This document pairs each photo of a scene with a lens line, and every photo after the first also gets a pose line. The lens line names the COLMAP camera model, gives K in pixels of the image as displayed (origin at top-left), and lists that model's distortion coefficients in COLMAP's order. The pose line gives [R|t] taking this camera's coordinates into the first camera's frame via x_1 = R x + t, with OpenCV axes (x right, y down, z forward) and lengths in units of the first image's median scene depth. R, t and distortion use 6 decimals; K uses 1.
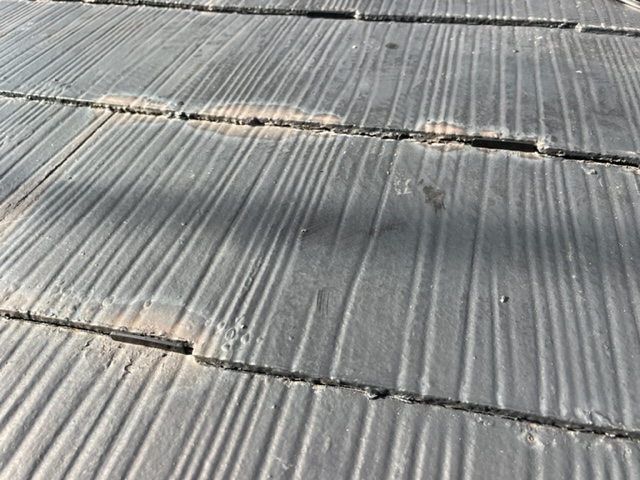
lens RADIAL K [[487.4, 0, 320.6], [0, 487.4, 247.8], [0, 0, 1]] dist [0.077308, -0.116665]
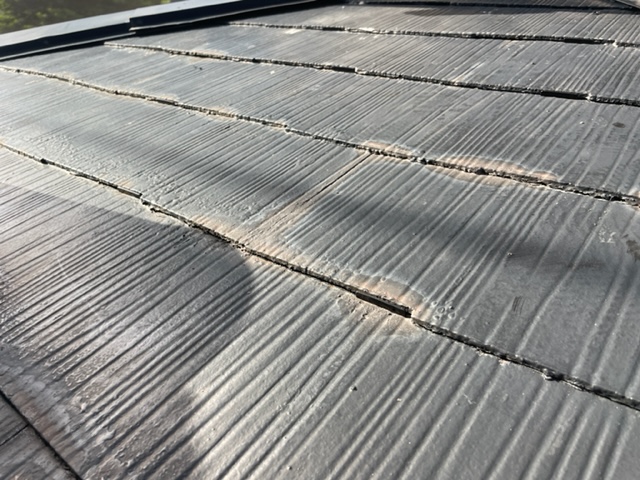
lens RADIAL K [[487.4, 0, 320.6], [0, 487.4, 247.8], [0, 0, 1]] dist [0.077308, -0.116665]
pose [[0.913016, 0.181660, -0.365241, -0.015790], [-0.228079, 0.969670, -0.087858, 0.134453], [0.338203, 0.163520, 0.926758, -0.258755]]
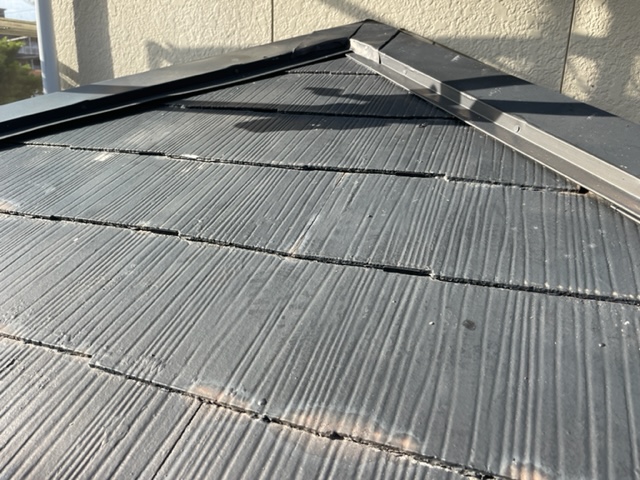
lens RADIAL K [[487.4, 0, 320.6], [0, 487.4, 247.8], [0, 0, 1]] dist [0.077308, -0.116665]
pose [[0.991103, 0.013322, -0.132428, -0.033358], [-0.034411, 0.986797, -0.158266, -0.492452], [0.128571, 0.161415, 0.978476, -0.064061]]
